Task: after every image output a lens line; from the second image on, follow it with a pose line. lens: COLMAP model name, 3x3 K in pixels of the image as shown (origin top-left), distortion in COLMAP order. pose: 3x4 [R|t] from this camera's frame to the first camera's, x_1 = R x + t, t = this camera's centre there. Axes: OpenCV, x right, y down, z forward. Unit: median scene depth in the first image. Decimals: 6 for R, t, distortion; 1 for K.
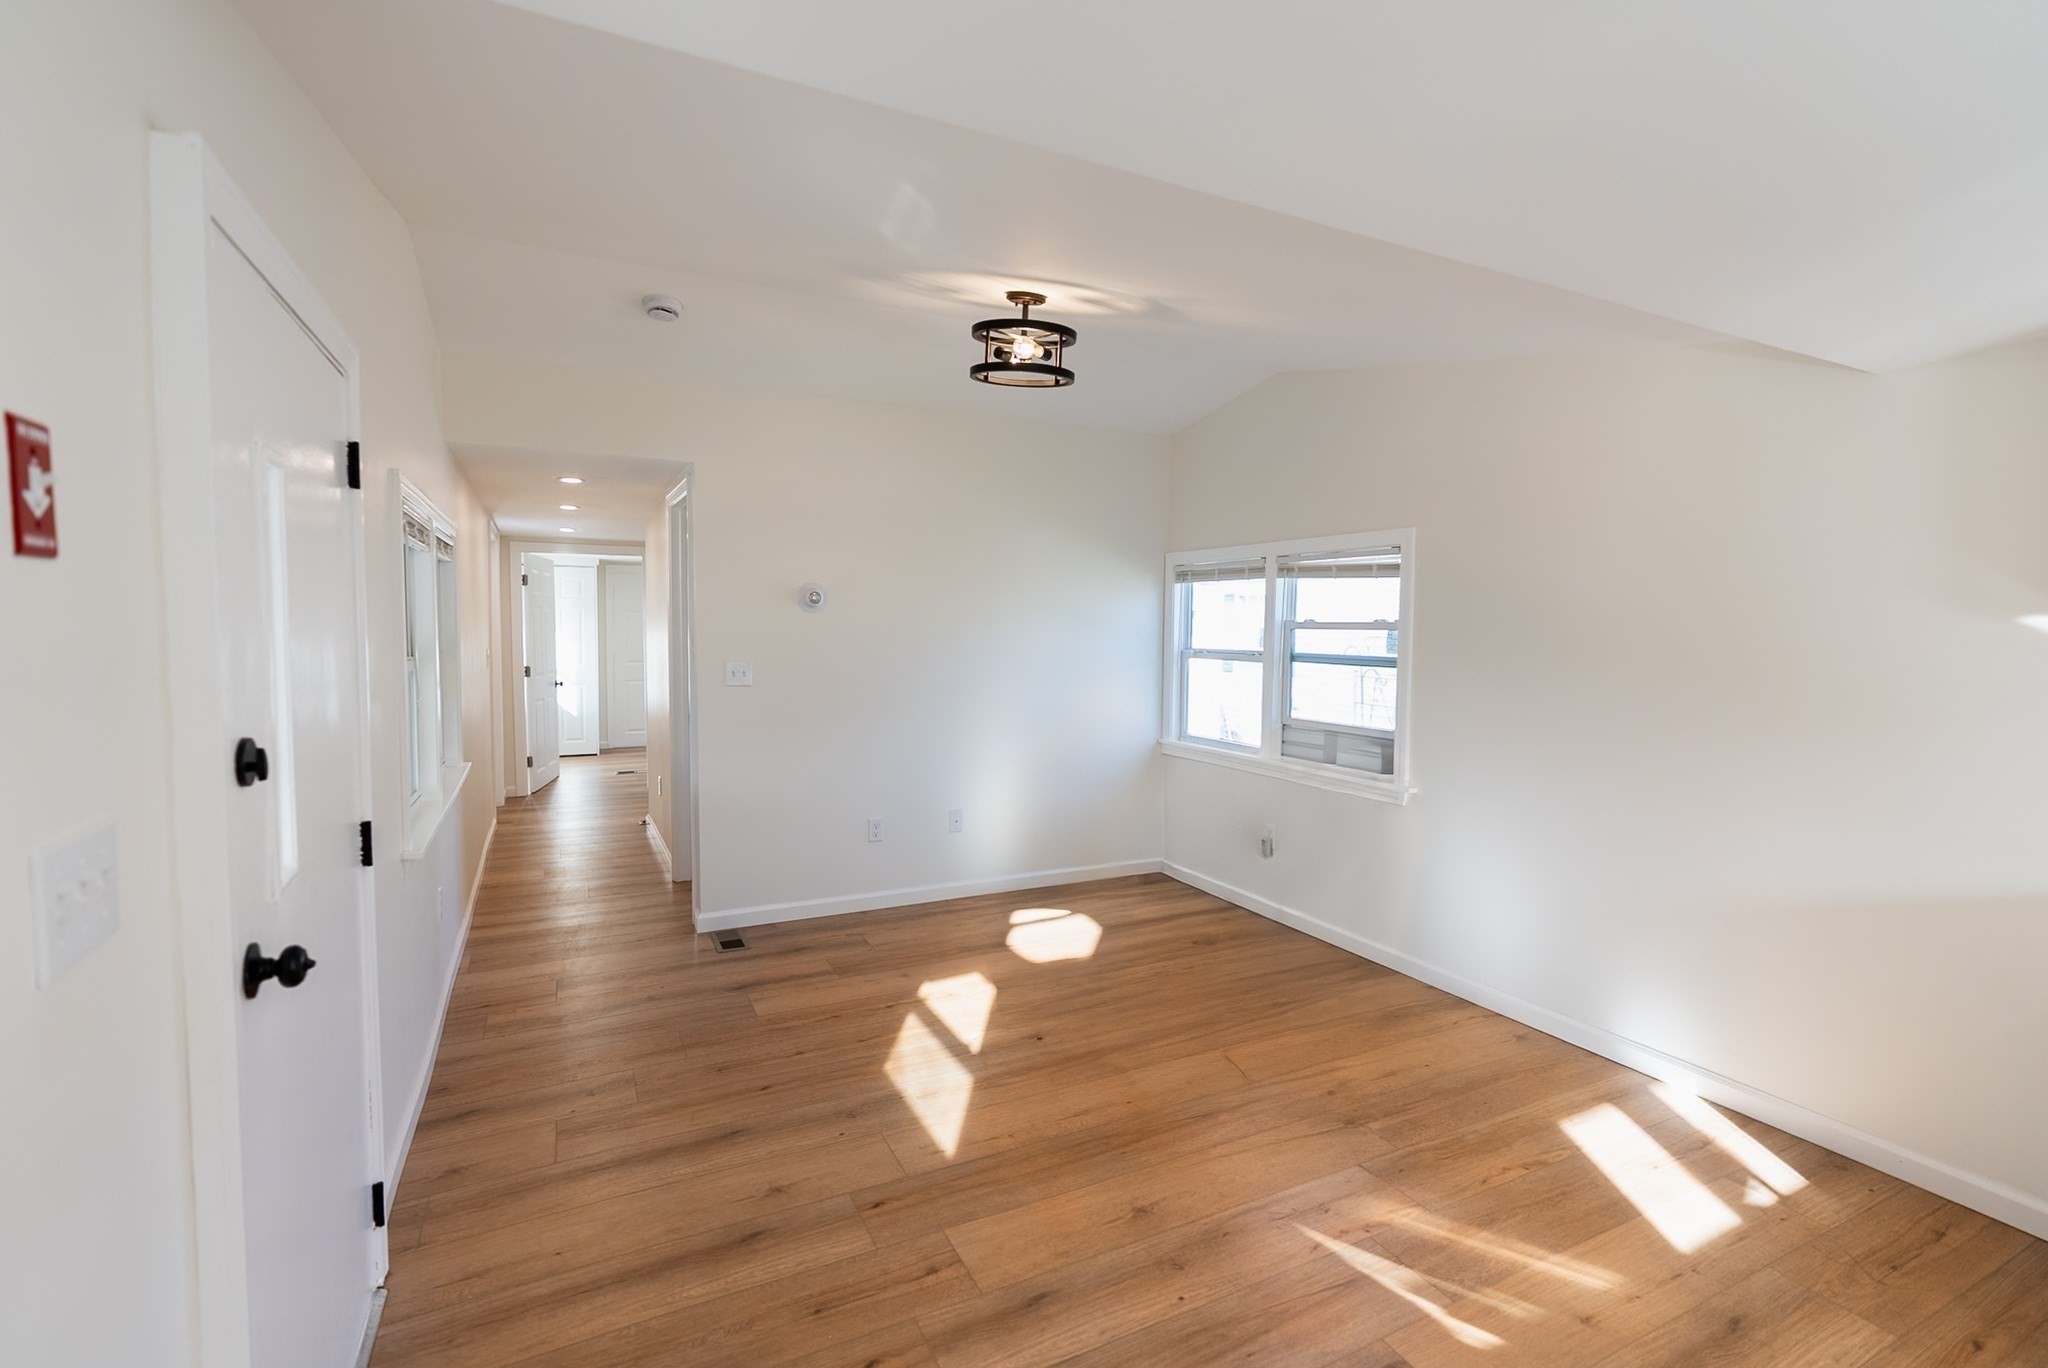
lens RADIAL K [[921.0, 0, 1025.9], [0, 921.0, 675.9], [0, 0, 1]] dist [-0.007365, -0.000009]
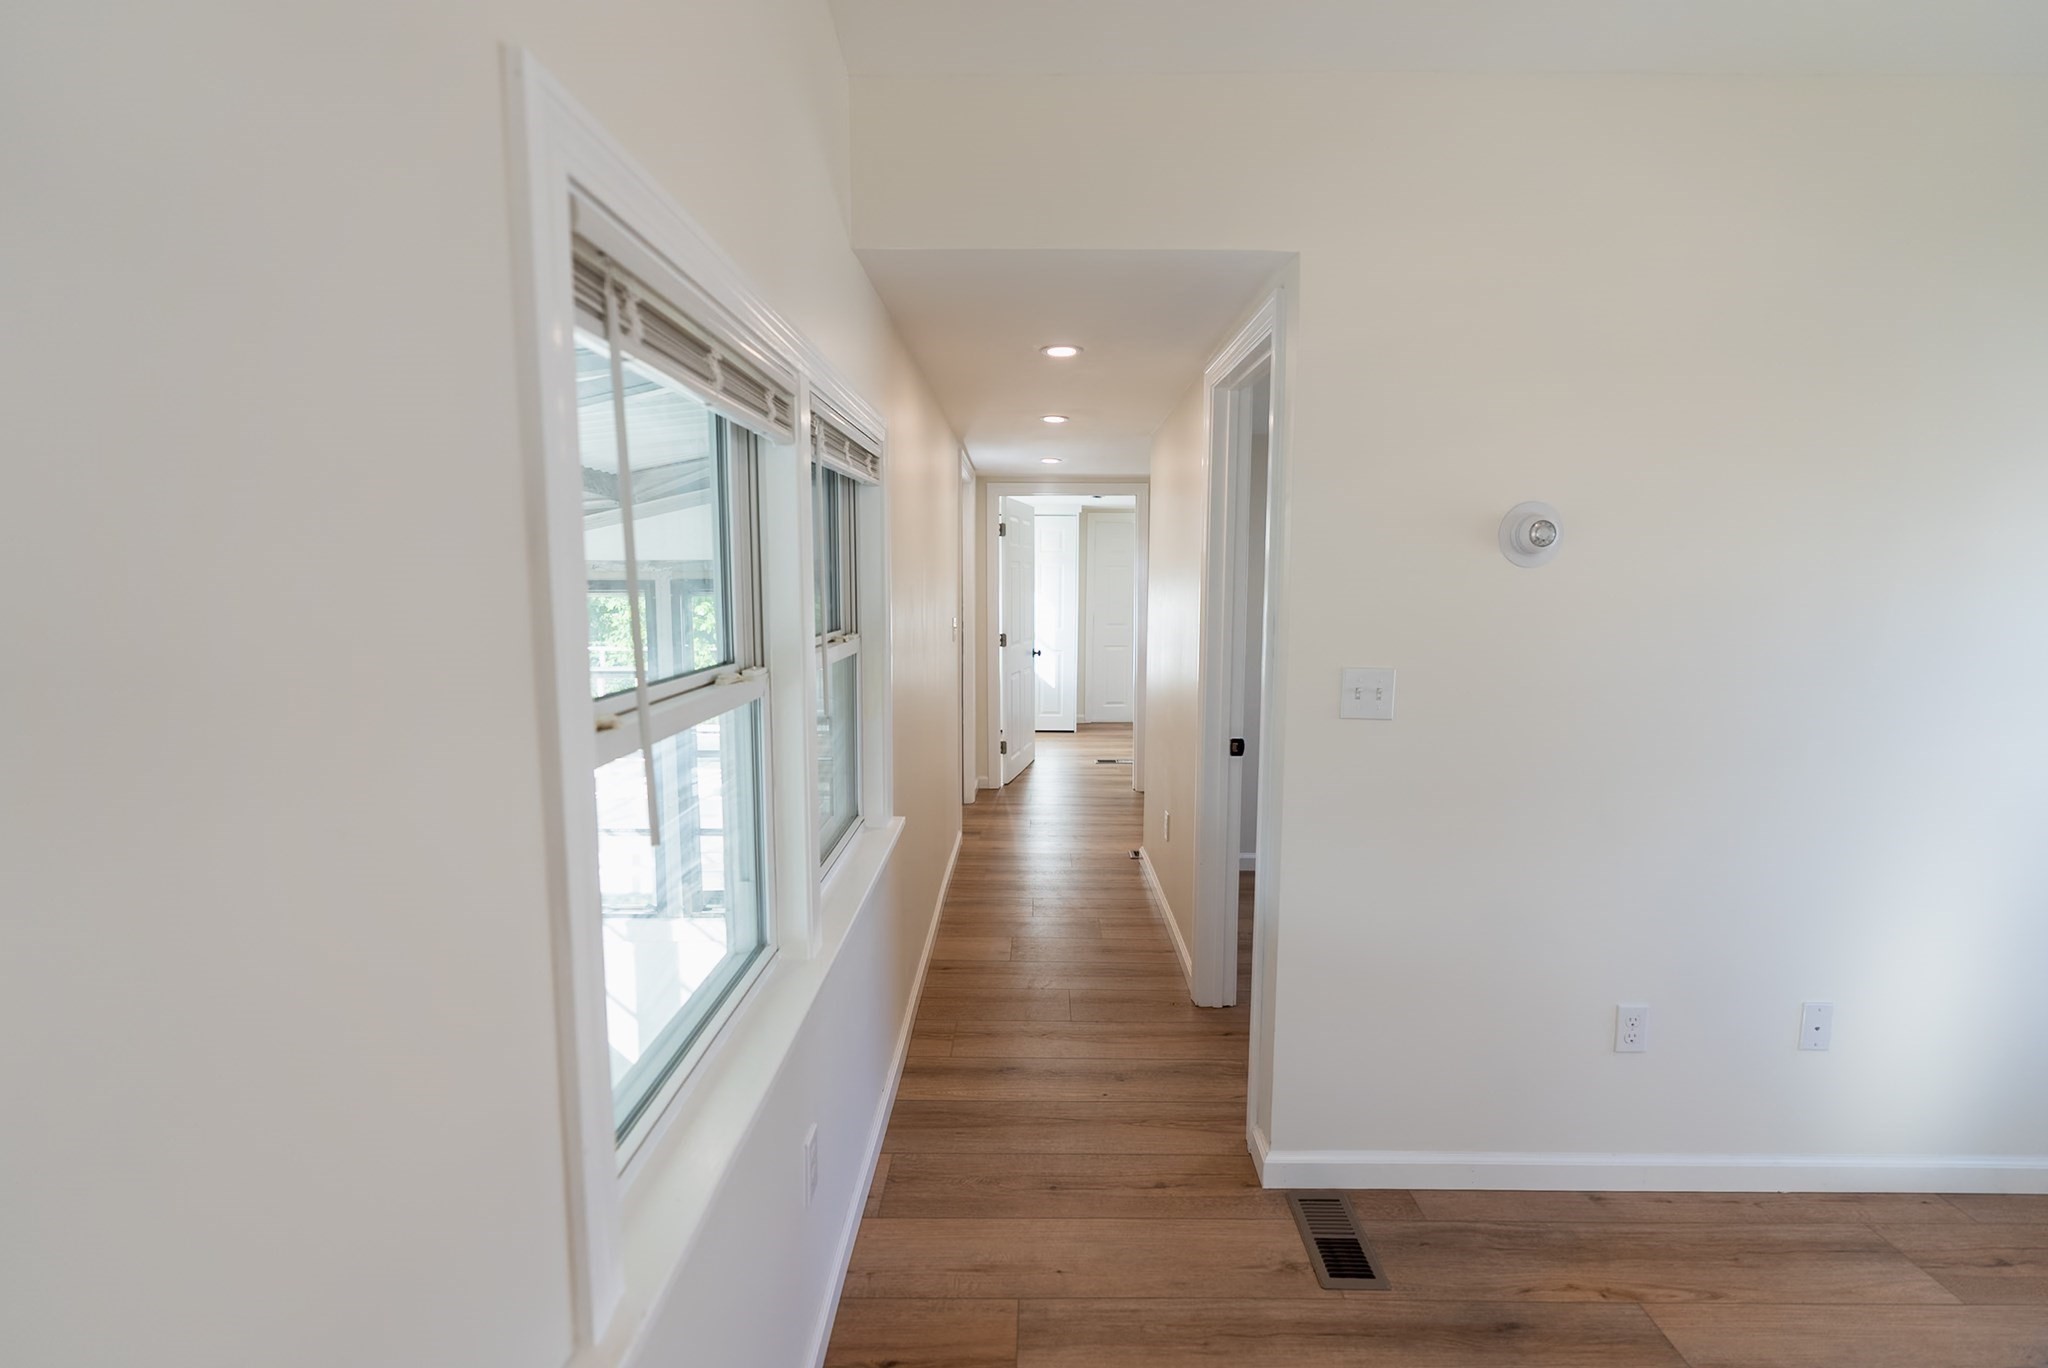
lens RADIAL K [[921.0, 0, 1025.9], [0, 921.0, 675.9], [0, 0, 1]] dist [-0.007365, -0.000009]
pose [[0.885955, 0.044578, -0.461623, -0.247436], [-0.020969, 0.998202, 0.056150, -0.035352], [0.463297, -0.040067, 0.885297, 0.484733]]
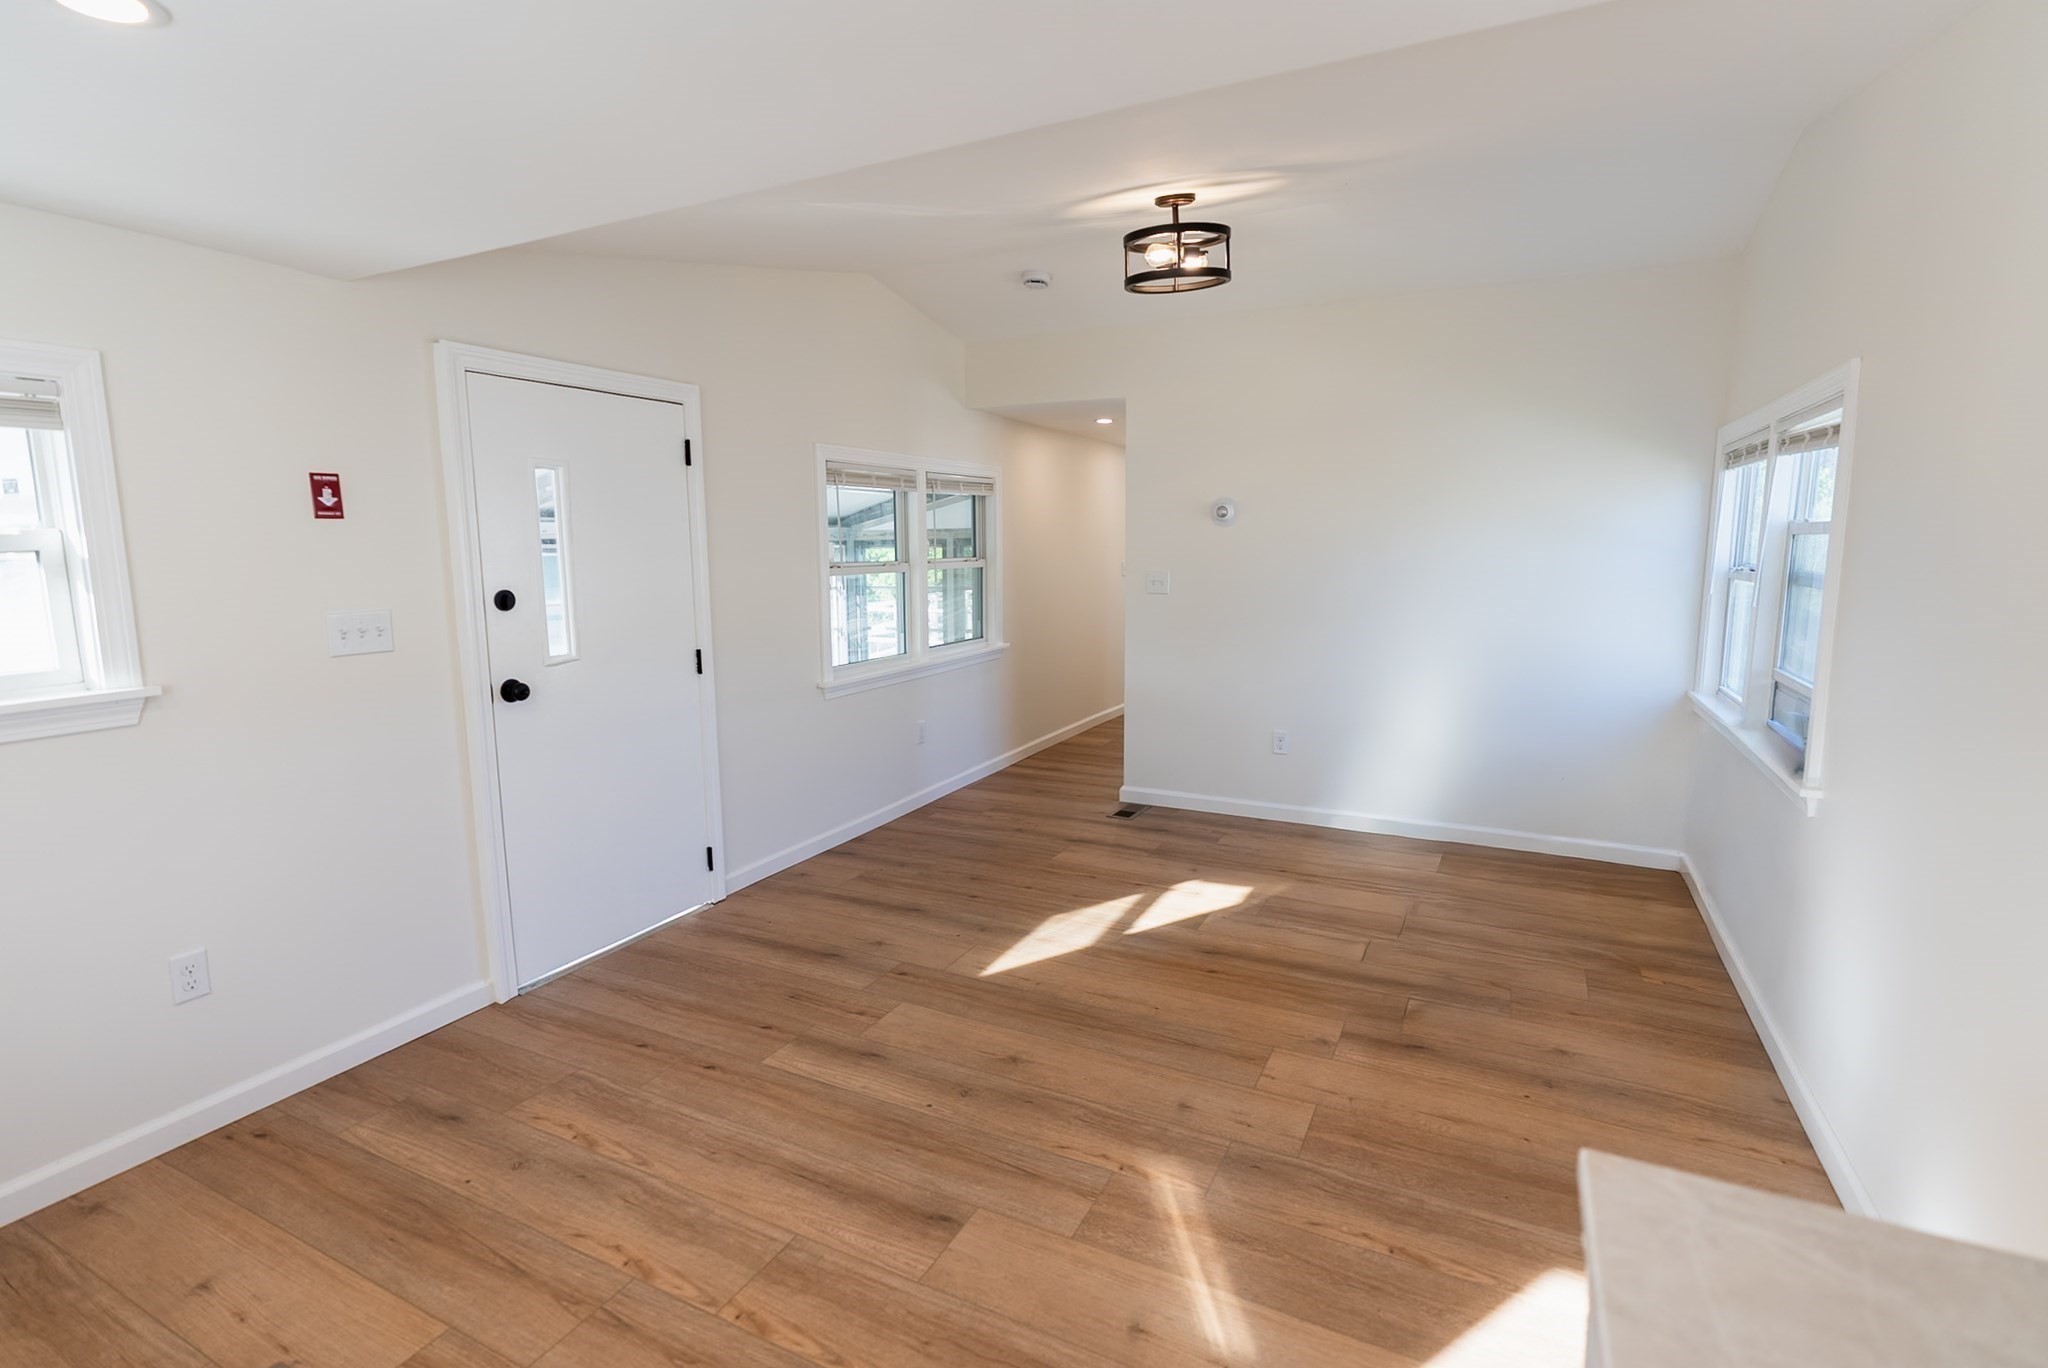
lens RADIAL K [[949.6, 0, 1032.4], [0, 949.6, 676.5], [0, 0, 1]] dist [-0.007793, 0.000691]
pose [[0.600259, 0.101166, -0.793382, 0.528367], [-0.034172, 0.994306, 0.100932, -0.000782], [0.799076, -0.033474, 0.600298, 0.176218]]
